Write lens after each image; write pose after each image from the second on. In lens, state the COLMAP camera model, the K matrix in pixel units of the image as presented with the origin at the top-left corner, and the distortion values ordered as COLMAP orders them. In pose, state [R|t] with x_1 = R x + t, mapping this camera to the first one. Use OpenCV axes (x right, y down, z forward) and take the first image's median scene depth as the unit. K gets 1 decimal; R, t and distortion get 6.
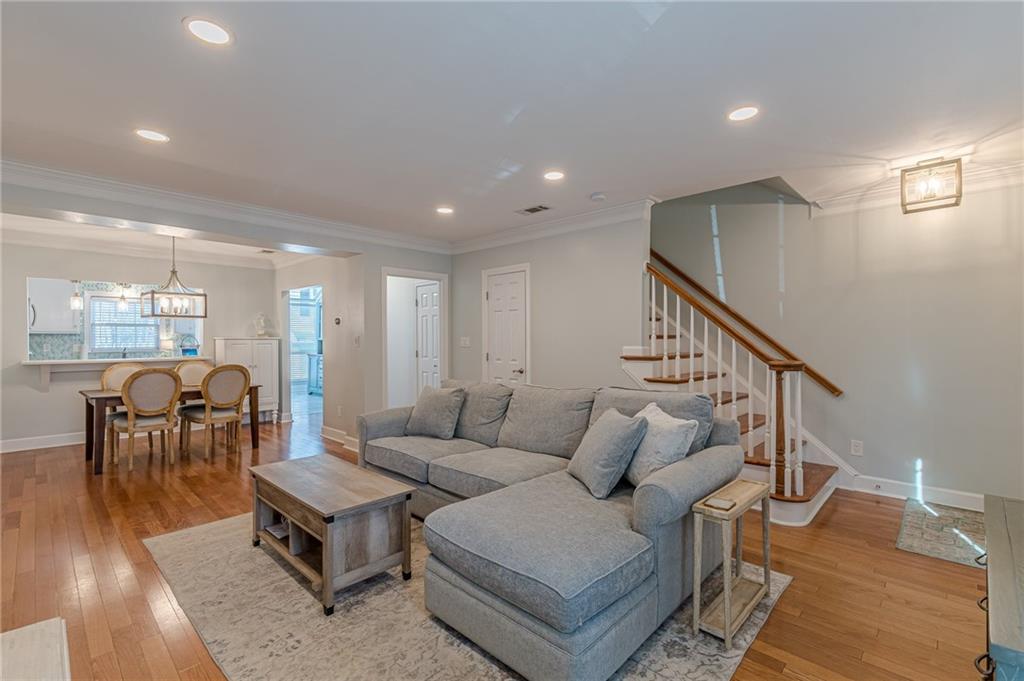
lens RADIAL K [[458.0, 0, 515.6], [0, 458.0, 337.8], [0, 0, 1]] dist [0.013163, -0.006890]
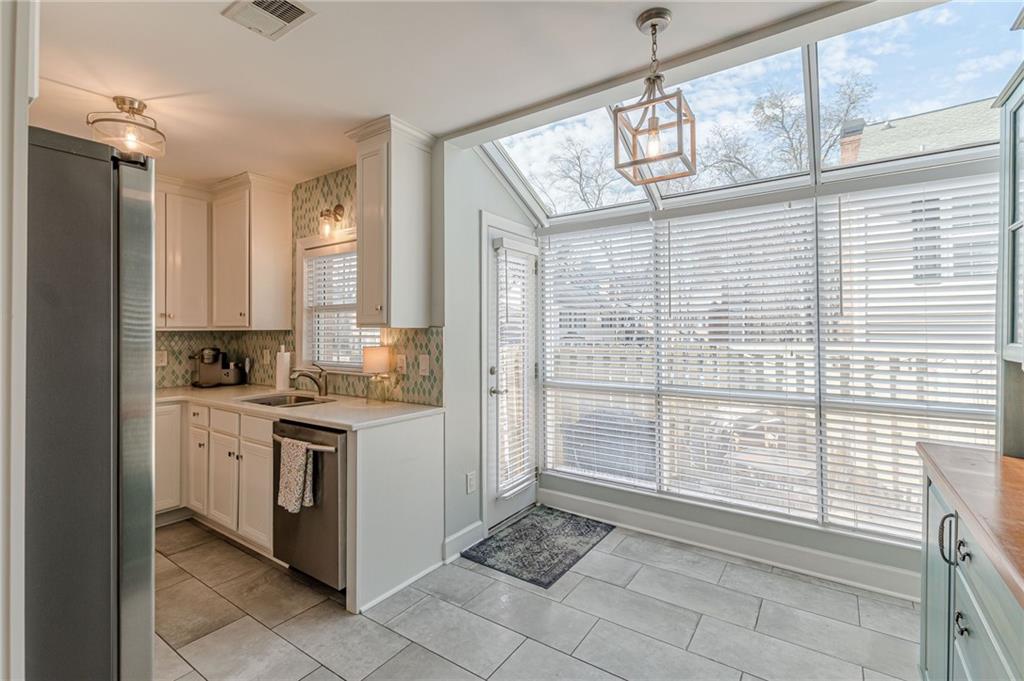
lens RADIAL K [[458.0, 0, 493.8], [0, 458.0, 328.6], [0, 0, 1]] dist [0.013163, -0.006890]
pose [[0.124366, -0.007352, -0.992209, -0.617882], [0.003646, 0.999969, -0.006952, -0.008225], [0.992230, -0.002753, 0.124389, 1.607782]]
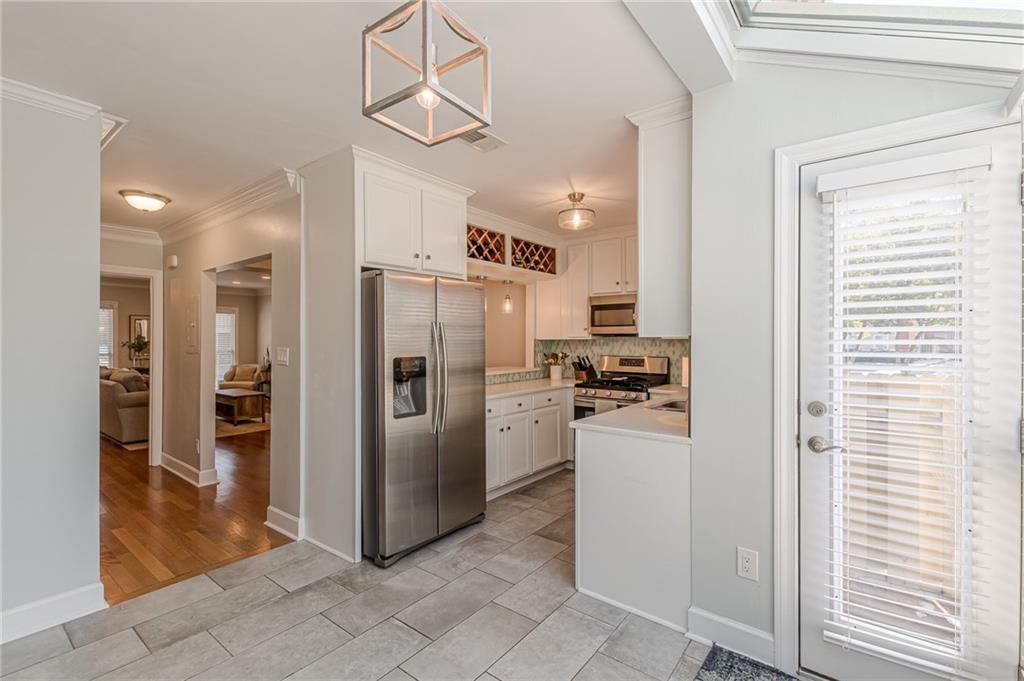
lens RADIAL K [[458.0, 0, 526.5], [0, 458.0, 341.1], [0, 0, 1]] dist [0.013163, -0.006890]
pose [[-0.994694, 0.002329, -0.102850, -0.942639], [0.001924, 0.999990, 0.004037, -0.011323], [0.102858, 0.003817, -0.994689, 1.993425]]
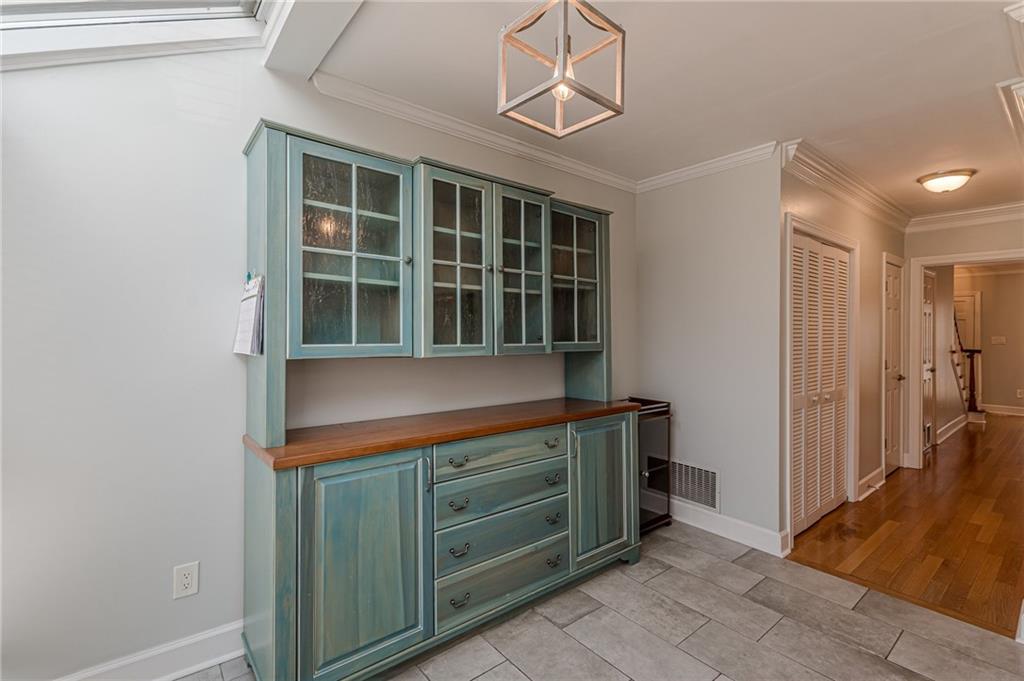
lens RADIAL K [[458.0, 0, 500.7], [0, 458.0, 328.0], [0, 0, 1]] dist [0.013163, -0.006890]
pose [[0.143912, 0.005506, 0.989575, -1.151839], [-0.010569, 0.999936, -0.004027, -0.009948], [-0.989534, -0.009880, 0.143961, 1.757069]]
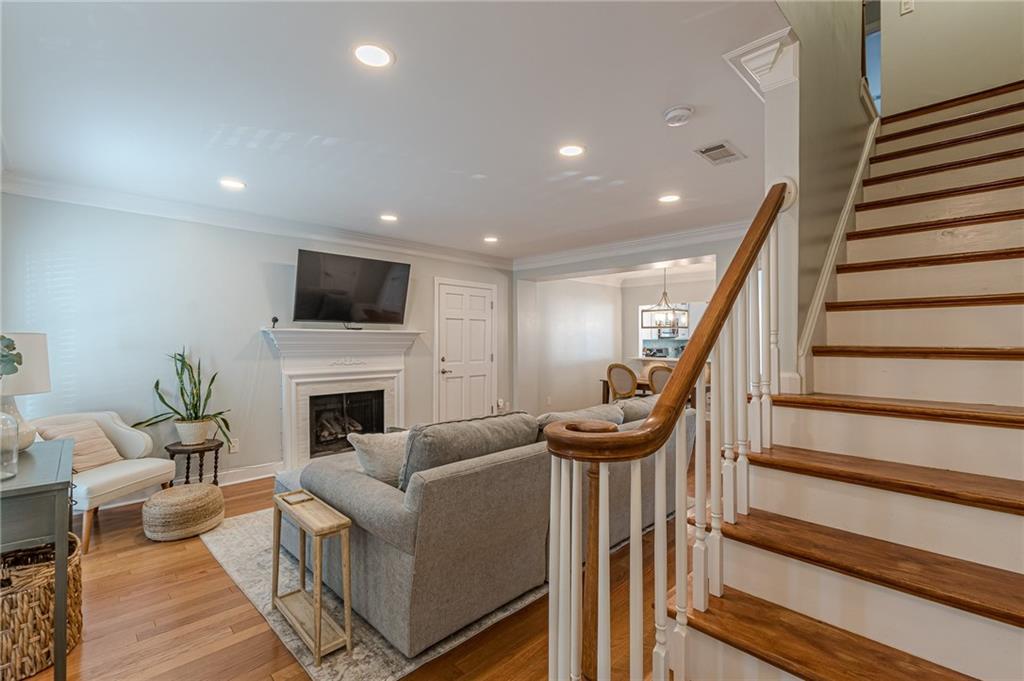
lens RADIAL K [[458.0, 0, 494.3], [0, 458.0, 334.2], [0, 0, 1]] dist [0.013163, -0.006890]
pose [[-0.051806, -0.009211, -0.998615, 0.576603], [-0.005358, 0.999946, -0.008945, -0.012493], [0.998643, 0.004887, -0.051853, 0.574096]]
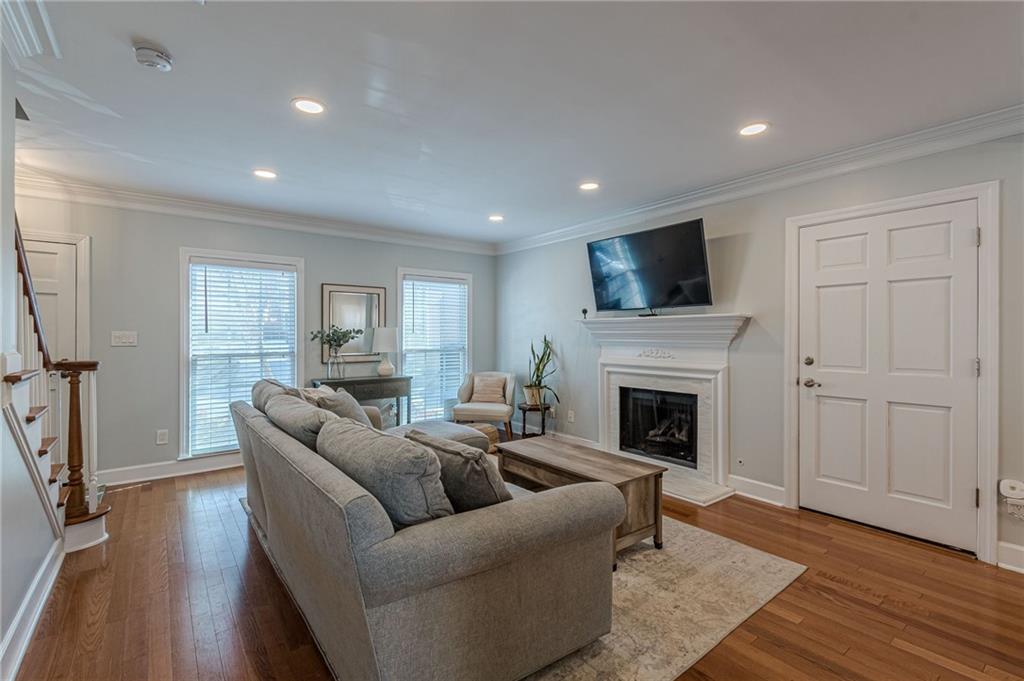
lens RADIAL K [[458.0, 0, 523.2], [0, 458.0, 335.9], [0, 0, 1]] dist [0.013163, -0.006890]
pose [[-0.990130, 0.001332, 0.140142, -0.219909], [0.001534, 0.999998, 0.001331, 0.003623], [-0.140140, 0.001533, -0.990130, 1.049412]]
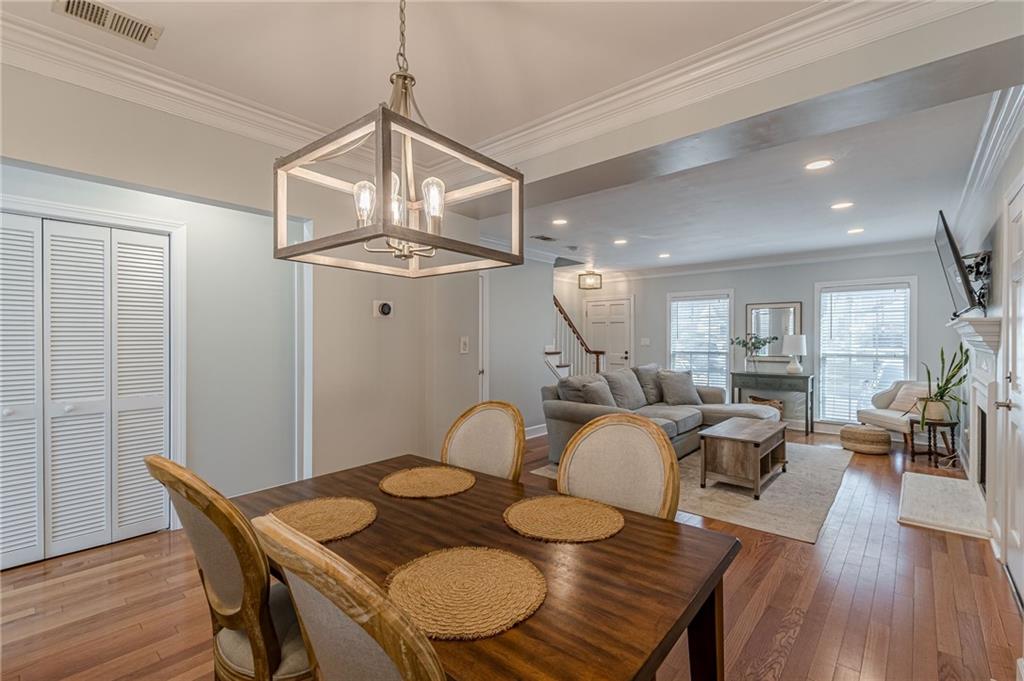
lens RADIAL K [[458.0, 0, 501.0], [0, 458.0, 339.6], [0, 0, 1]] dist [0.013163, -0.006890]
pose [[-0.034811, -0.001418, 0.999393, -0.971849], [-0.000395, 0.999999, 0.001405, -0.002155], [-0.999394, -0.000345, -0.034812, 0.935834]]
